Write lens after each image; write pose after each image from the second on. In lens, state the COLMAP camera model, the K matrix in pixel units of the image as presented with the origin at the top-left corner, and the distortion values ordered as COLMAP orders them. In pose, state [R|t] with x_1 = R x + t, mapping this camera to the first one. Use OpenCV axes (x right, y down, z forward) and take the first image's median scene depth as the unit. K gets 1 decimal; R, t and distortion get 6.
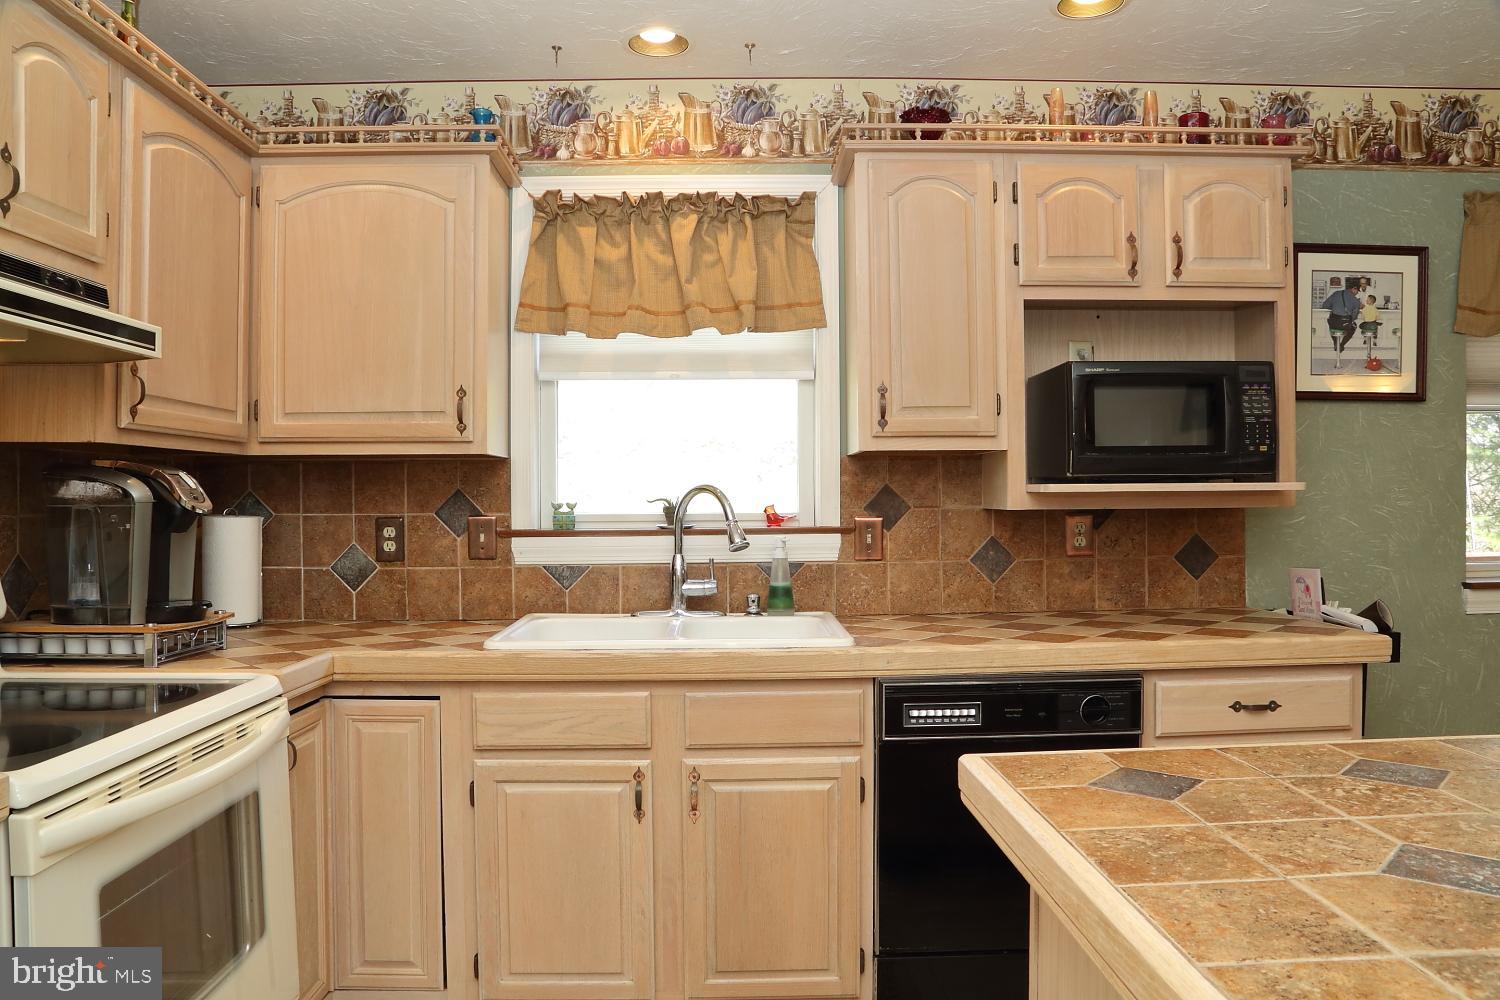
lens RADIAL K [[1067.8, 0, 750.0], [0, 1067.8, 500.0], [0, 0, 1]] dist [-0.109226, 0.069287]
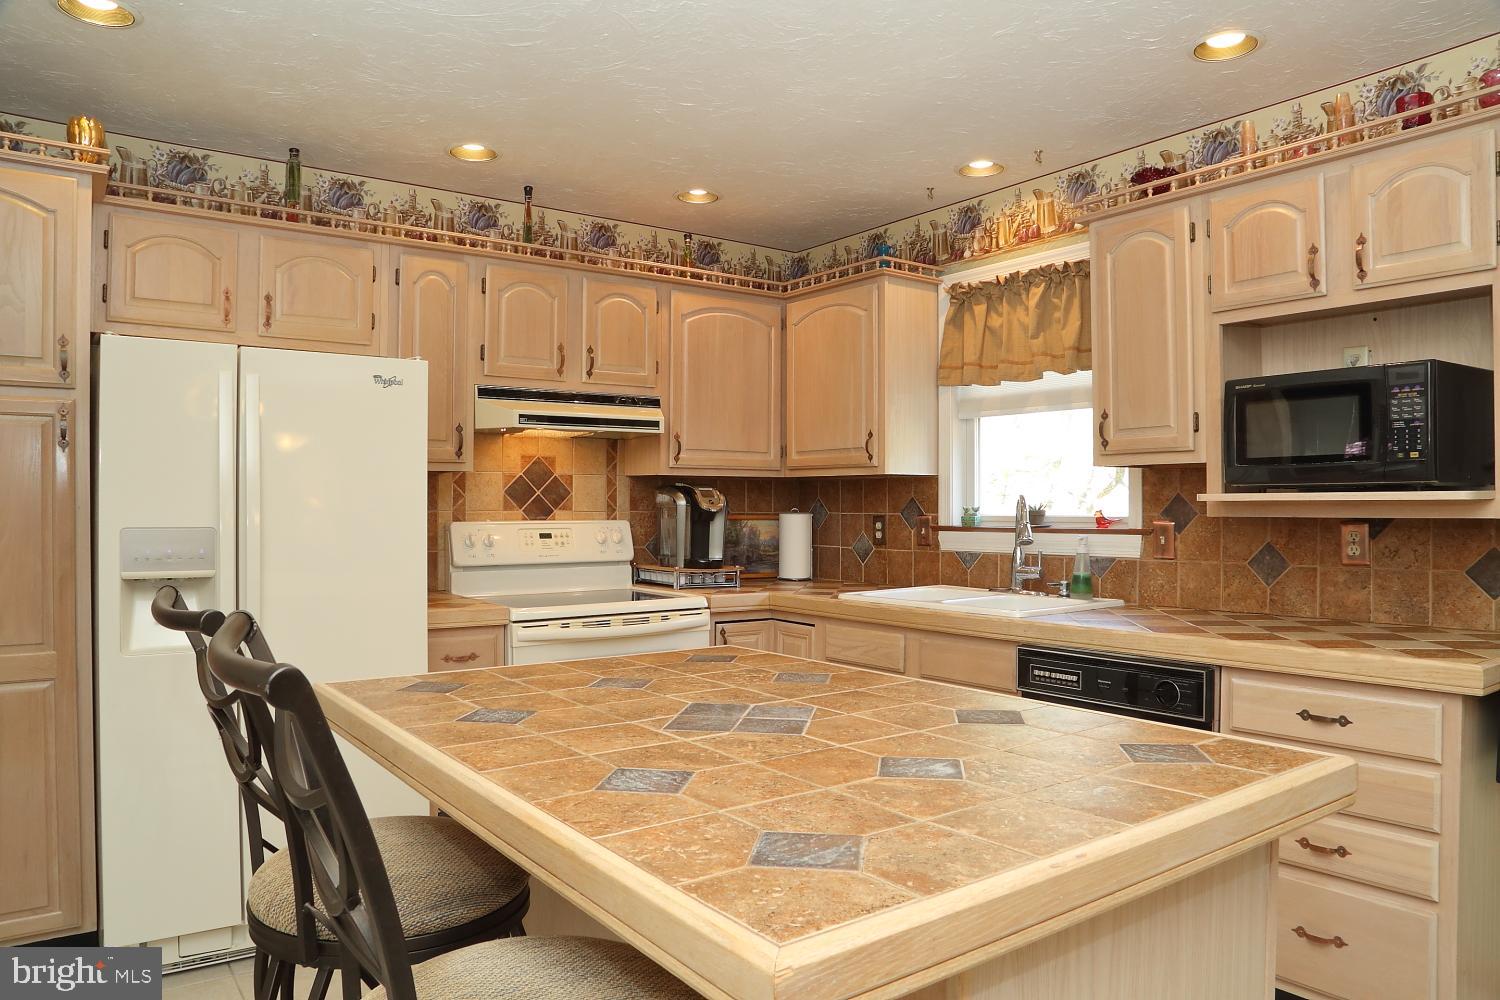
lens RADIAL K [[1023.9, 0, 751.3], [0, 1023.9, 503.8], [0, 0, 1]] dist [-0.126662, 0.080061]
pose [[0.569324, 0.005596, -0.822094, 0.757437], [-0.003141, 0.999984, 0.004632, -0.006808], [0.822107, -0.000055, 0.569333, 0.013577]]
